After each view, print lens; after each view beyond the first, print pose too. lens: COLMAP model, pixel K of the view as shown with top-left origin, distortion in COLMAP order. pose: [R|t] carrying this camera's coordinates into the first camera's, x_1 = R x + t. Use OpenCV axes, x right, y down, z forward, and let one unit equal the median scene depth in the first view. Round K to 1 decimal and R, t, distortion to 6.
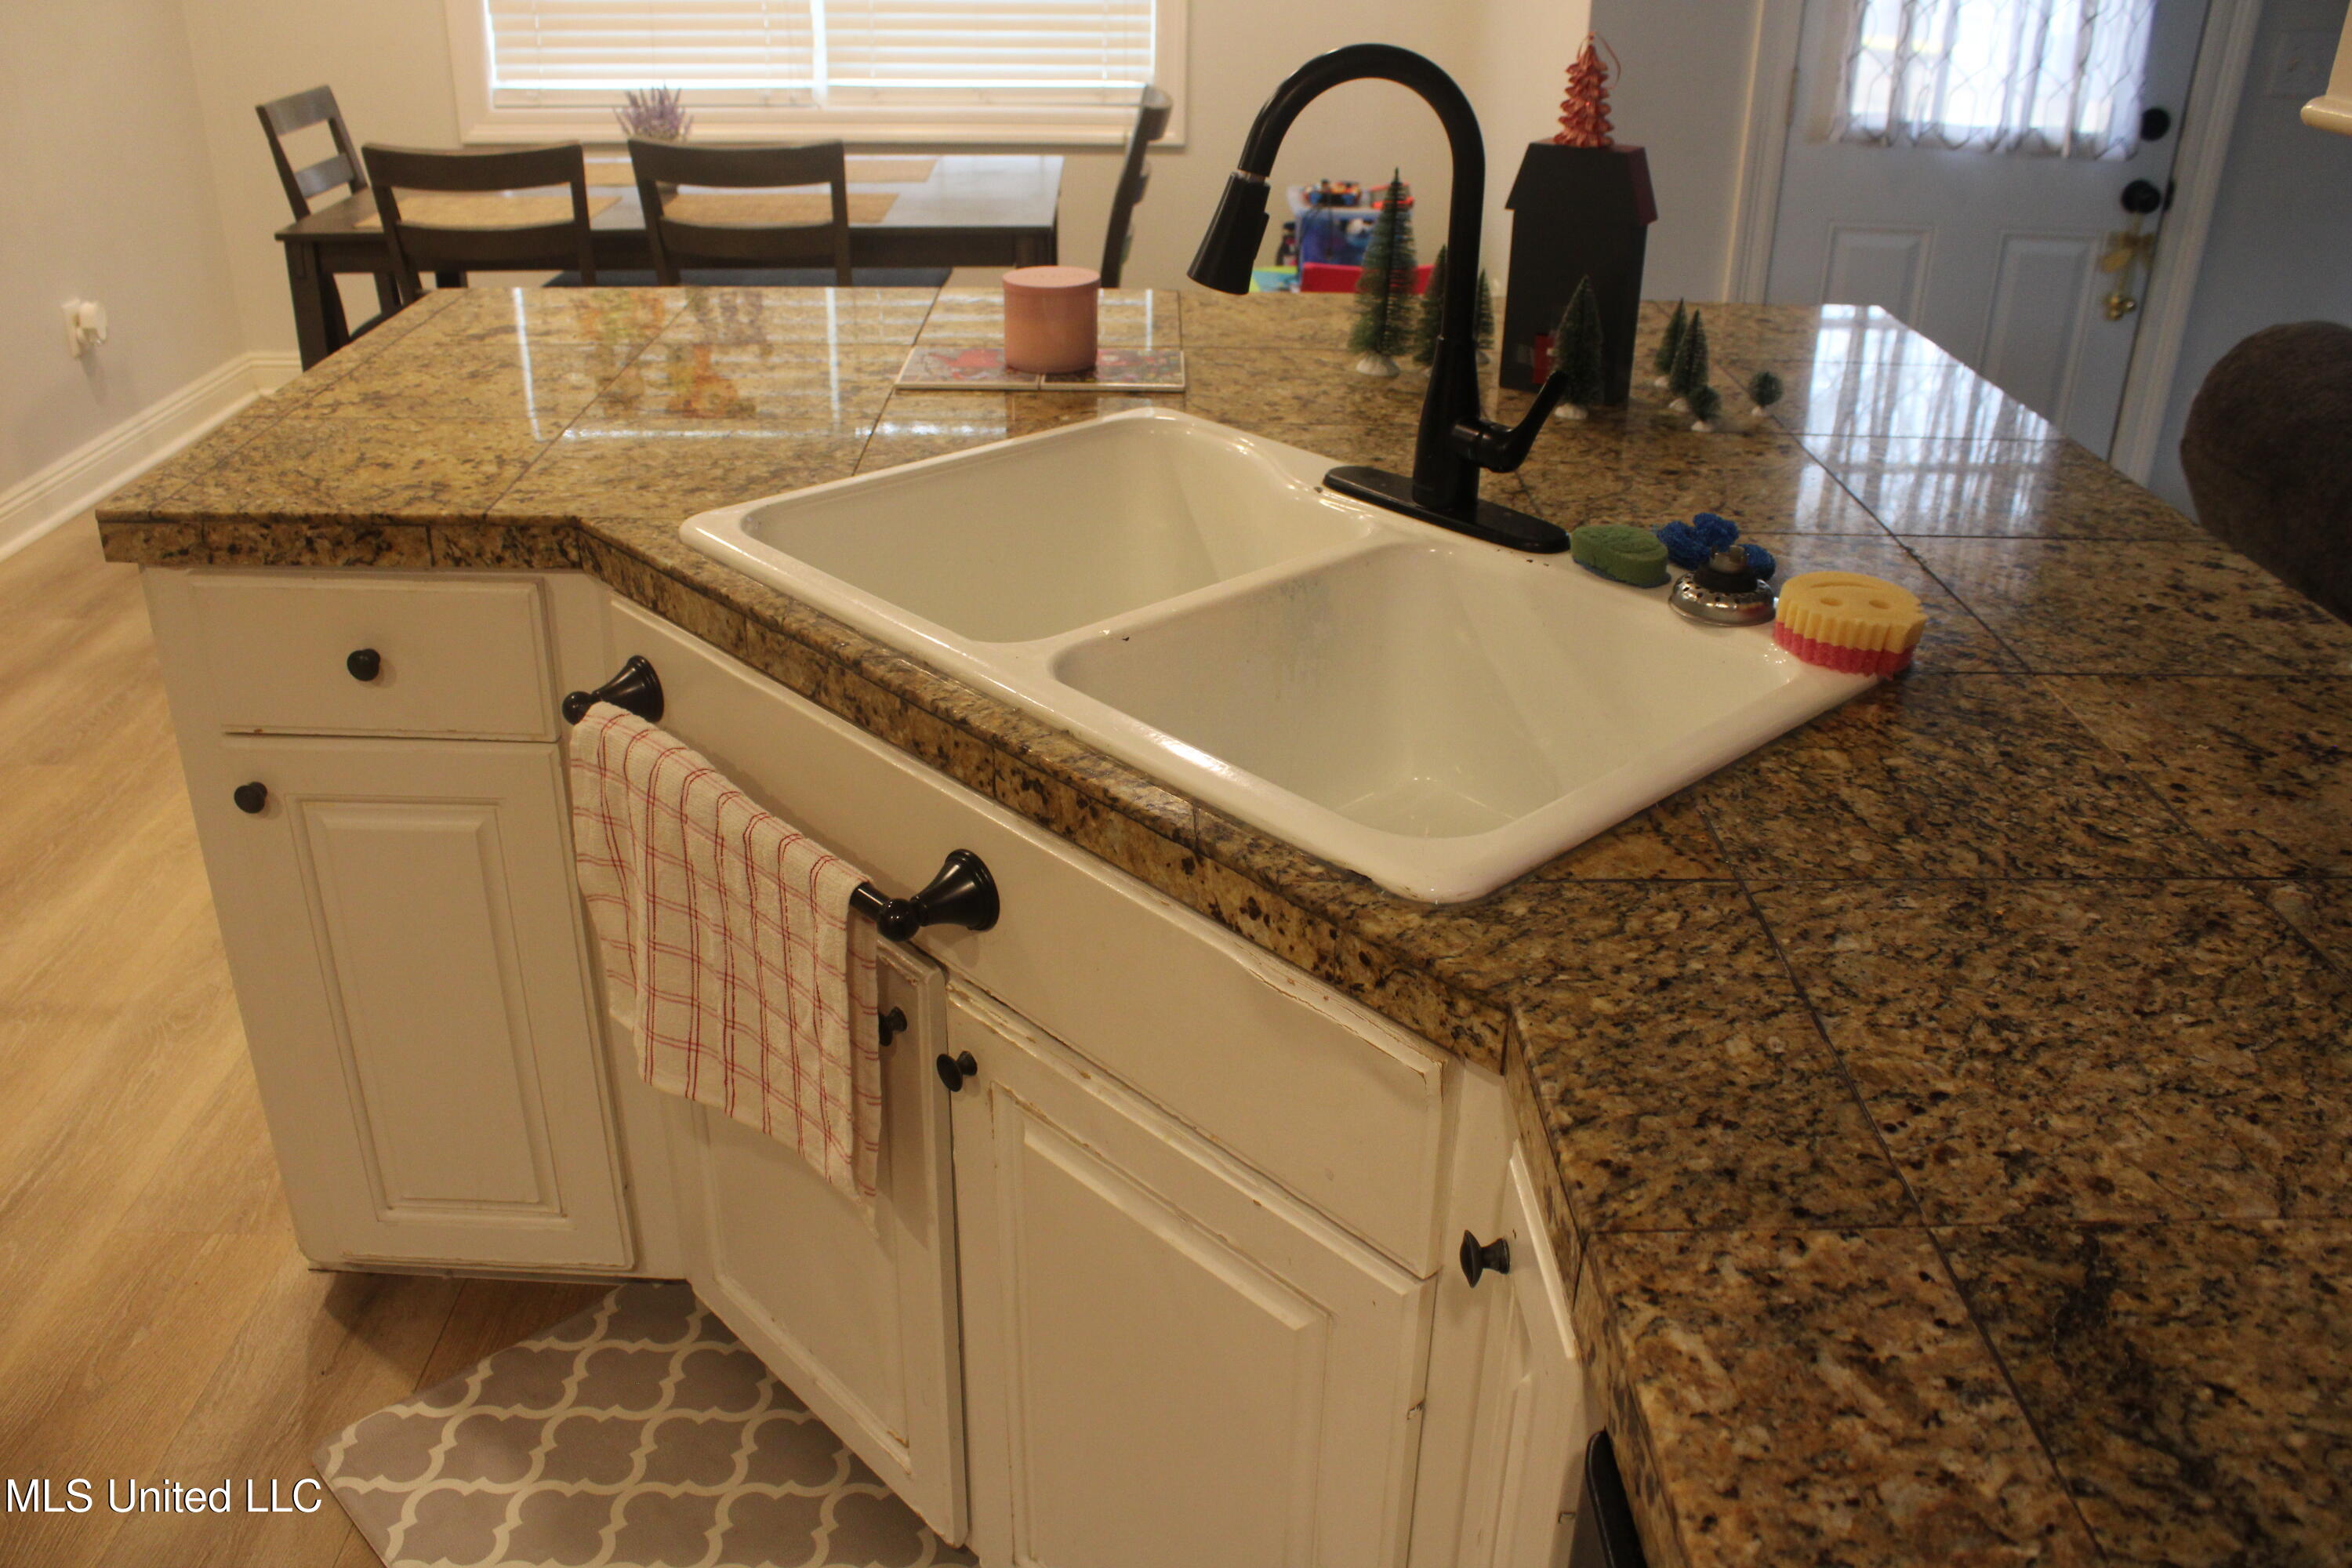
lens RADIAL K [[1932.0, 0, 1167.9], [0, 1932.0, 782.4], [0, 0, 1]] dist [-0.138148, 0.089623]
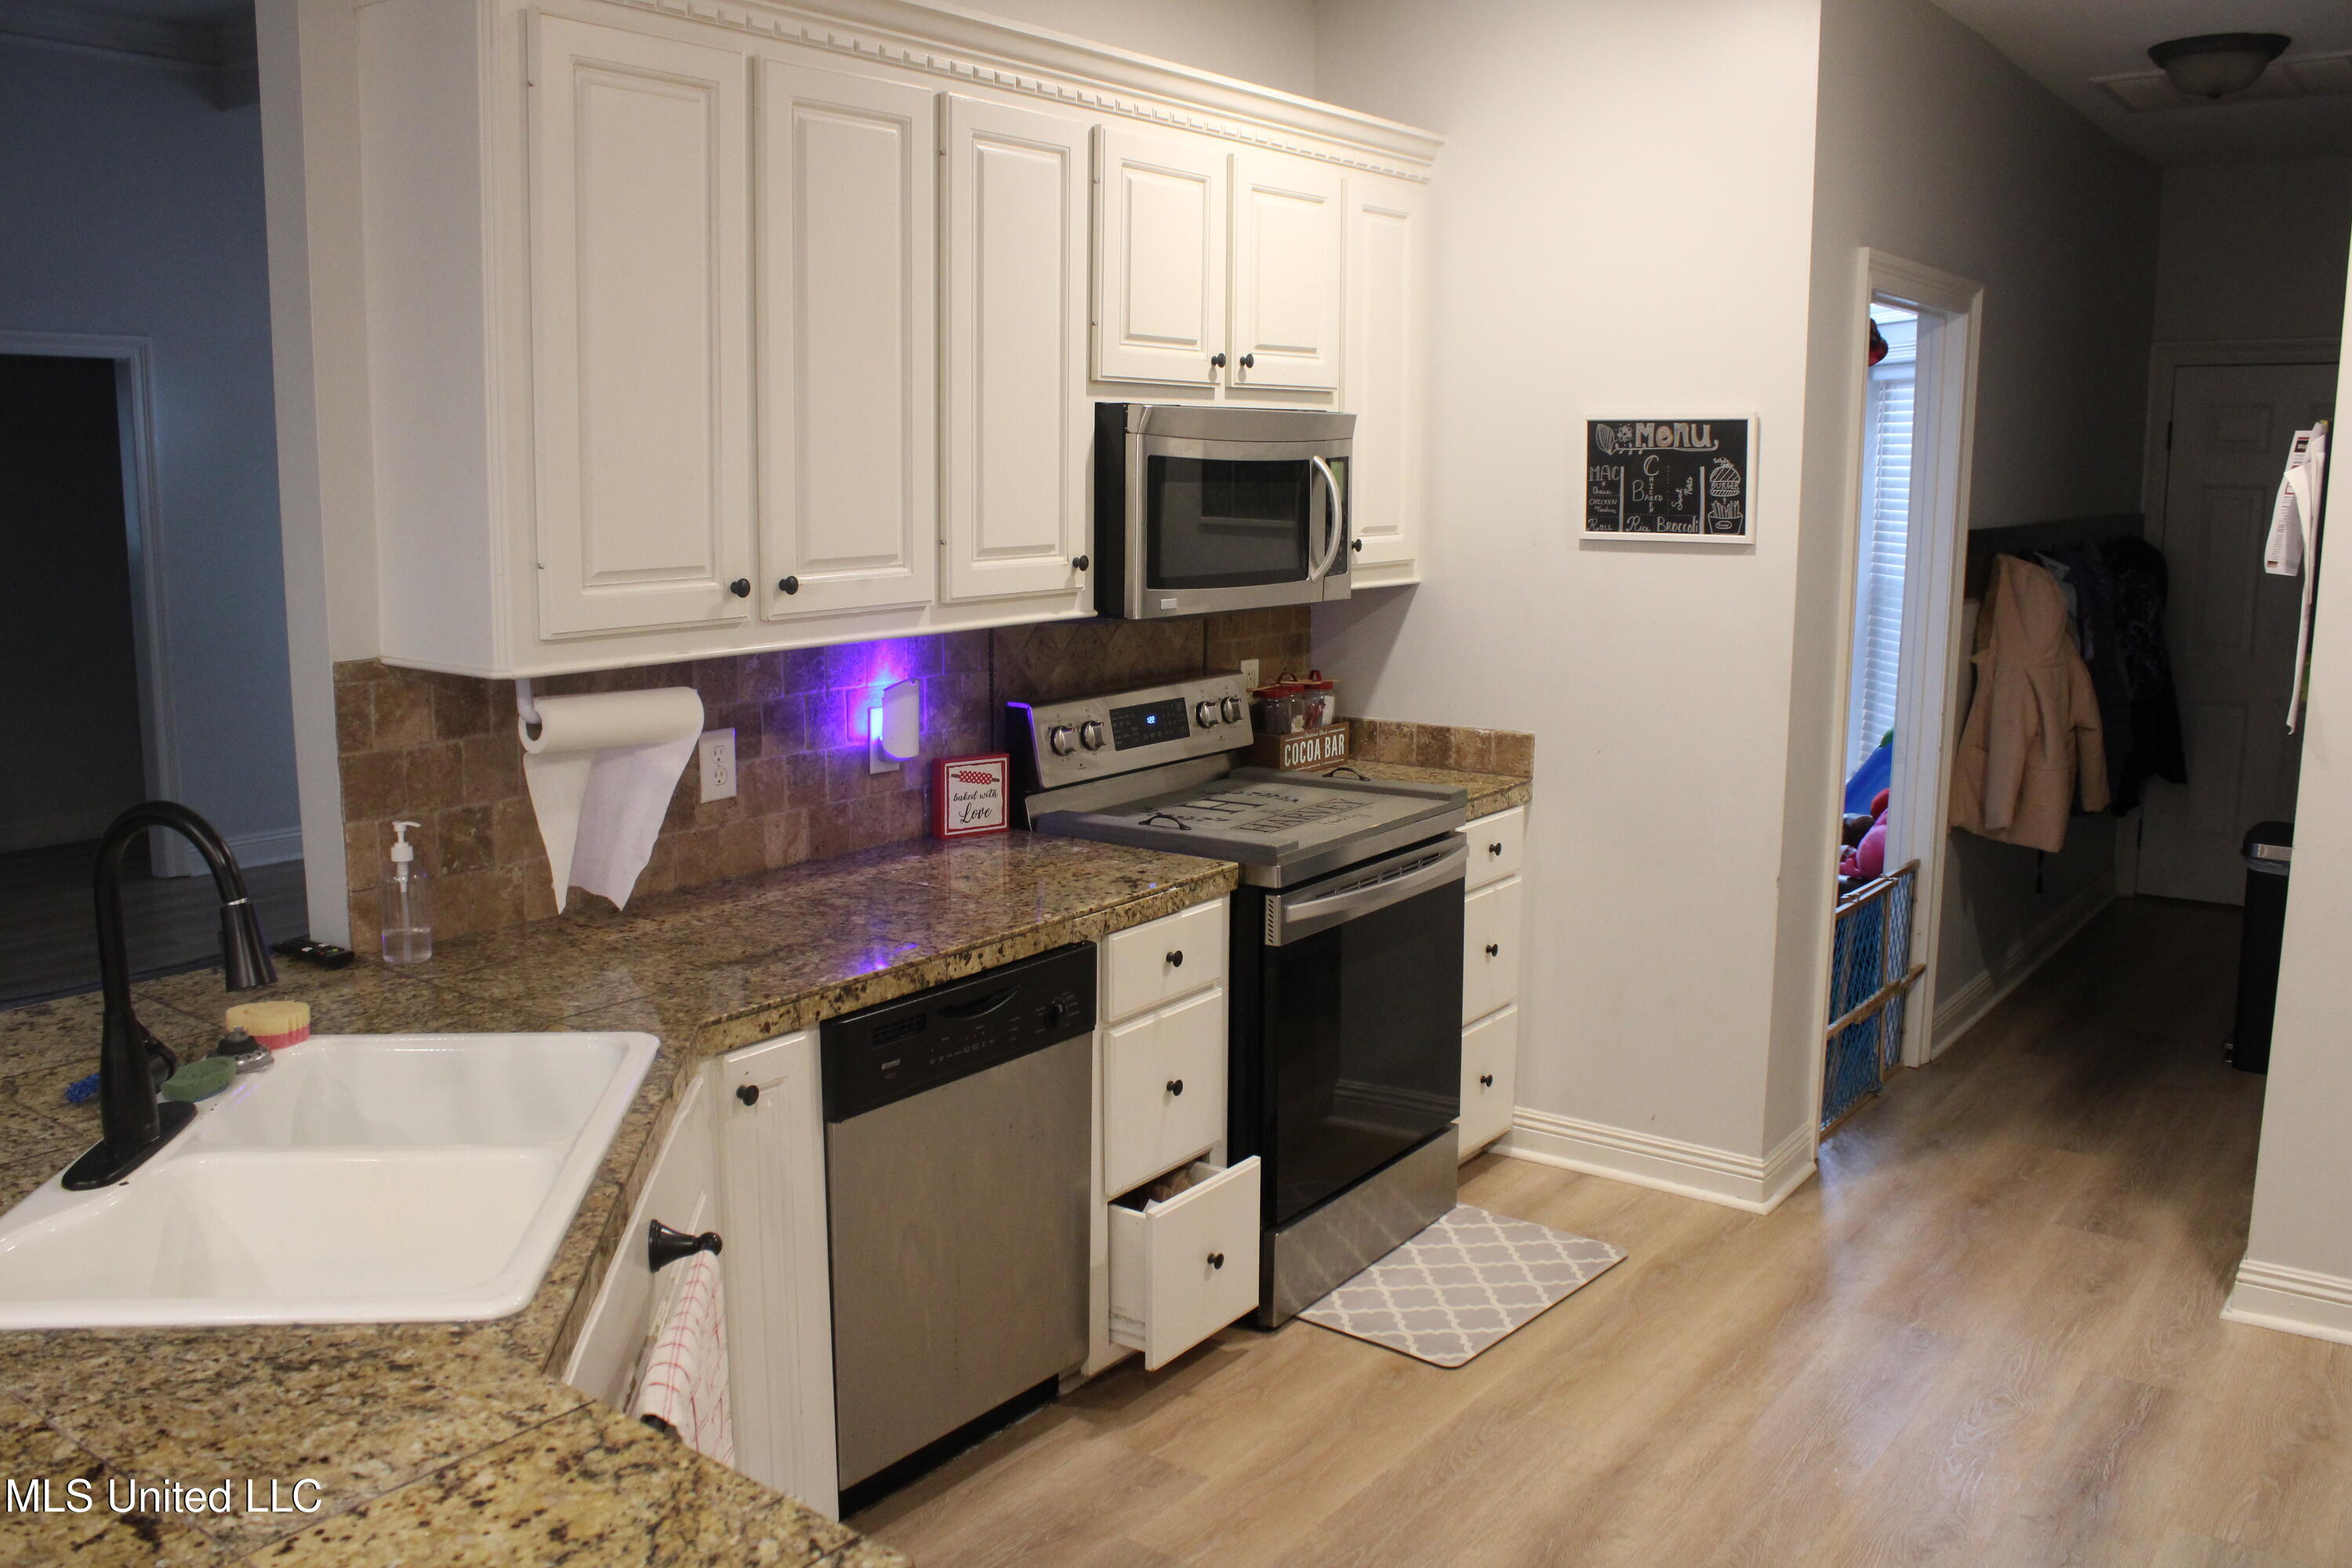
lens RADIAL K [[1932.0, 0, 1151.4], [0, 1932.0, 794.5], [0, 0, 1]] dist [-0.138148, 0.089623]
pose [[-0.795204, -0.119765, 0.594396, -1.726902], [0.255960, 0.822366, 0.508132, -1.240957], [-0.549667, 0.556210, -0.623294, 2.013599]]
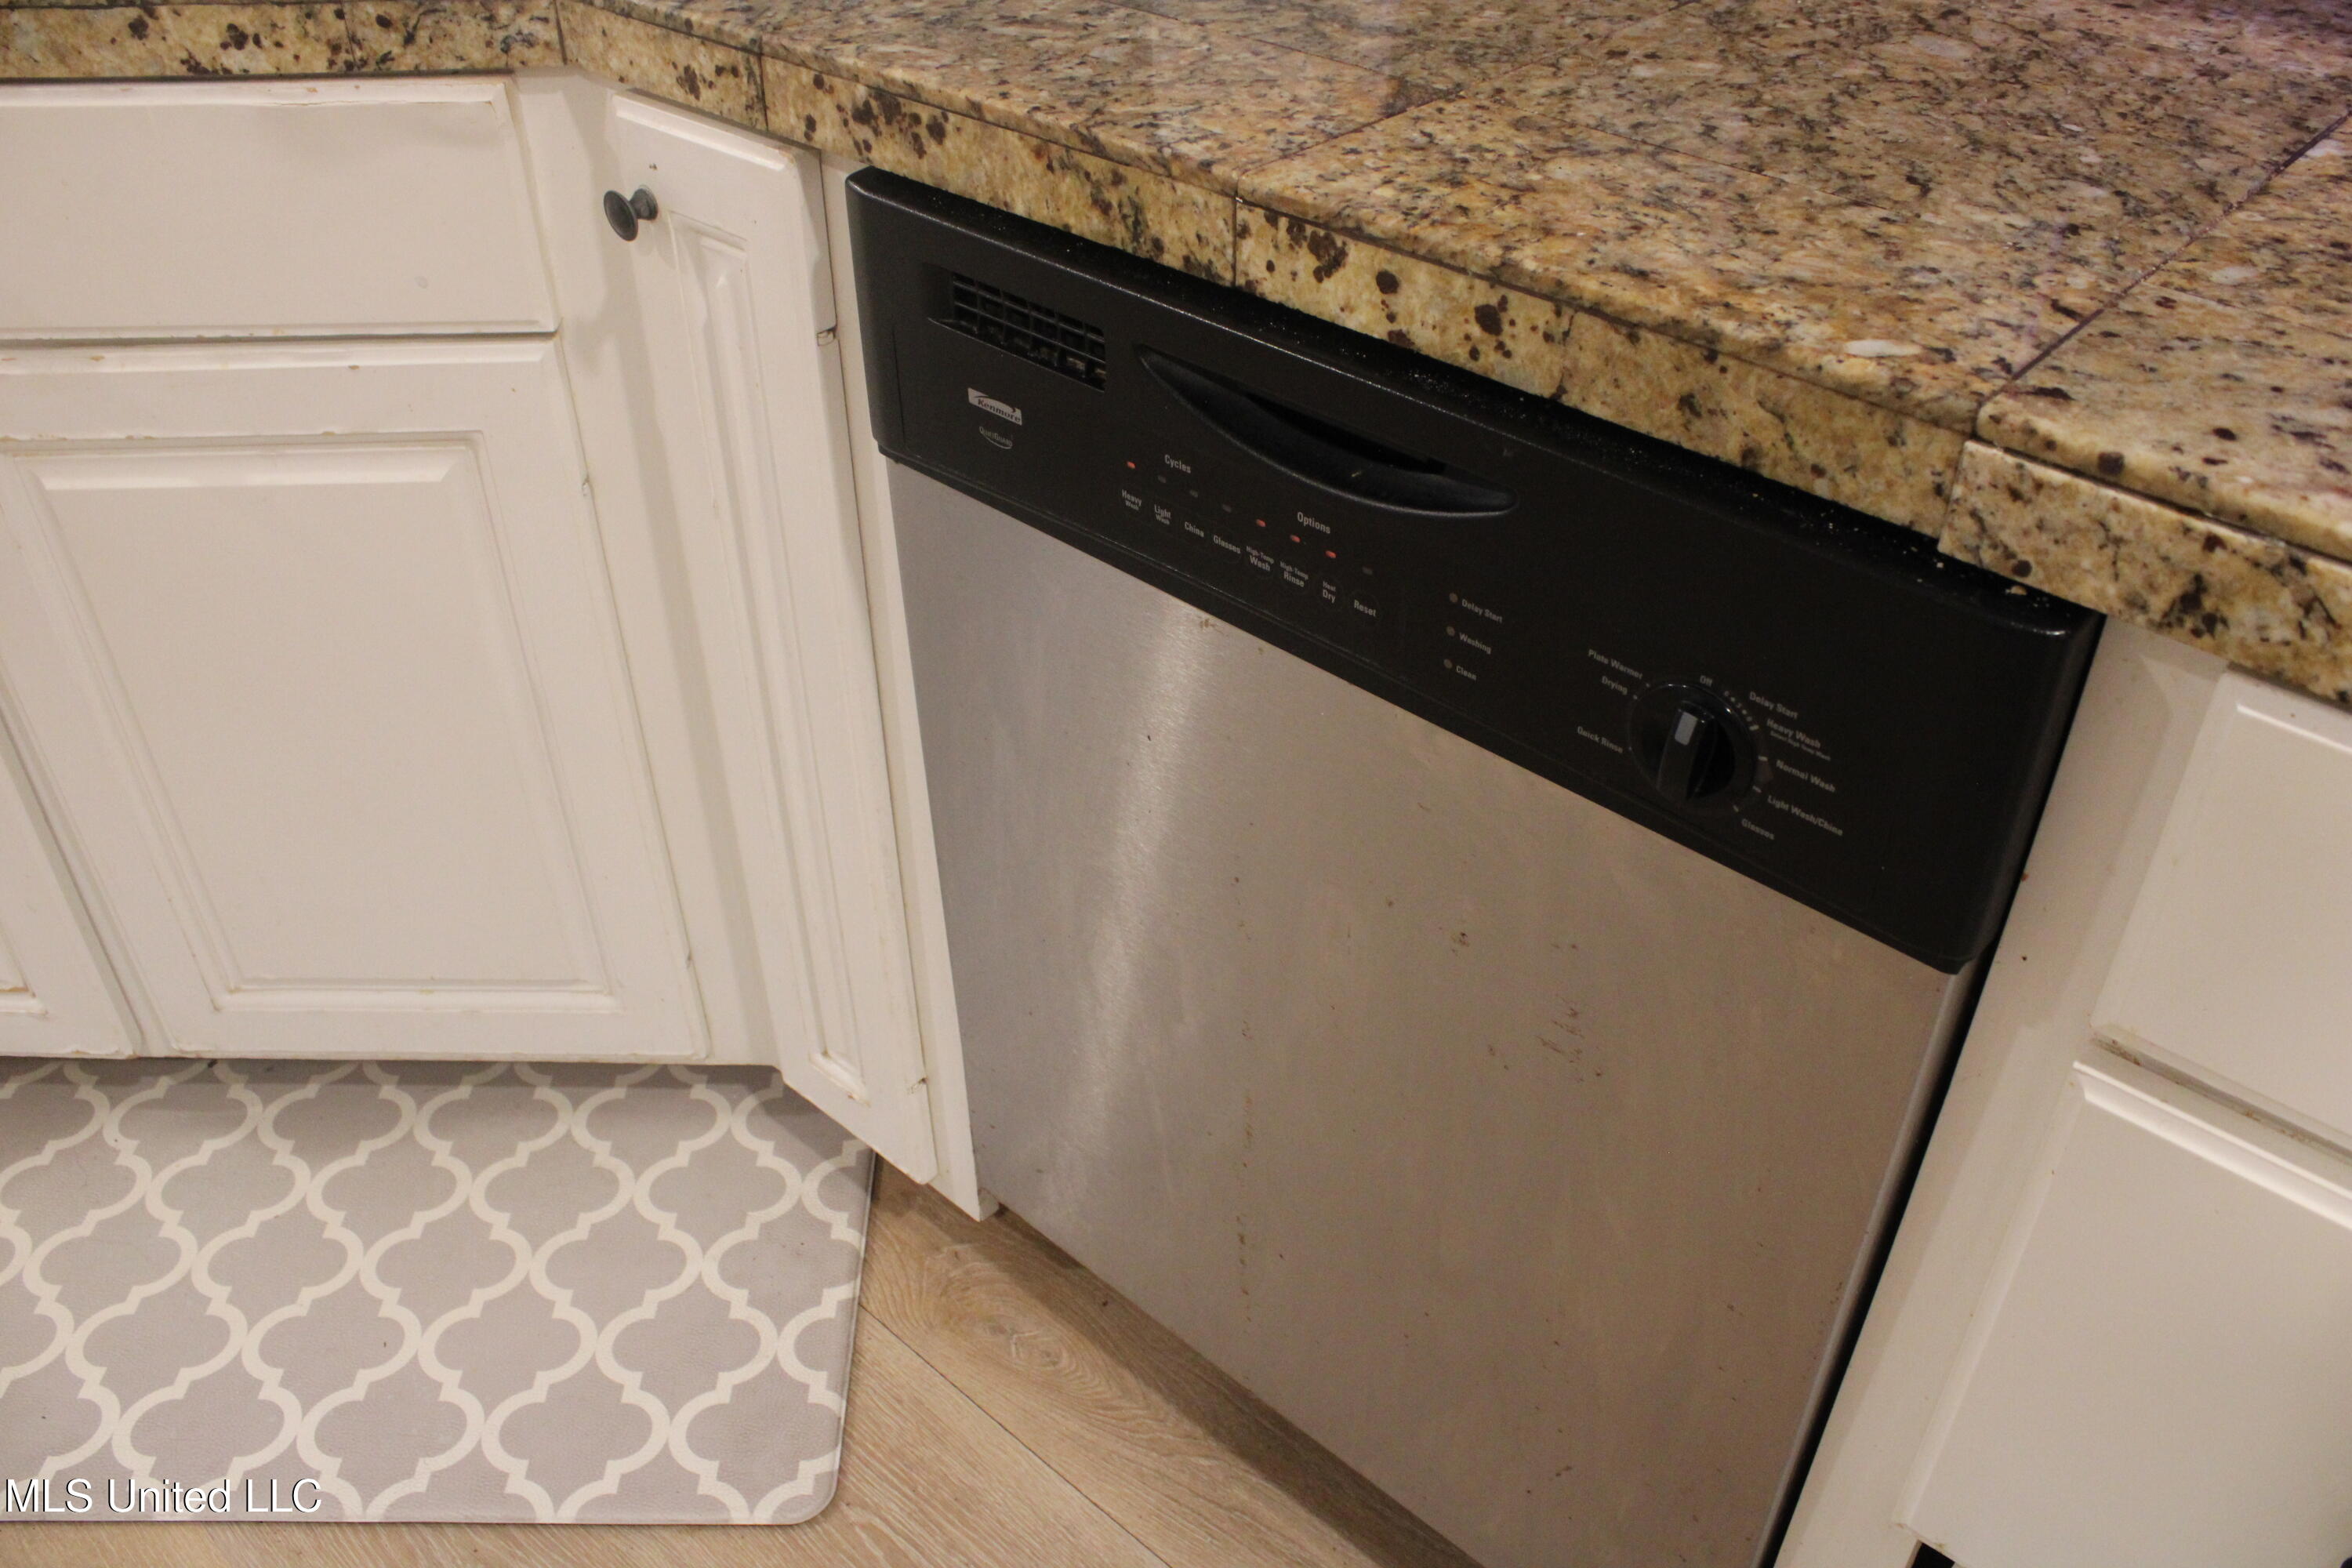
lens RADIAL K [[1932.0, 0, 1183.9], [0, 1932.0, 788.5], [0, 0, 1]] dist [-0.138148, 0.089623]
pose [[0.681919, -0.459779, 0.568849, -0.360688], [0.338744, 0.887814, 0.311510, 0.294933], [-0.648258, -0.019730, 0.761165, -0.021994]]
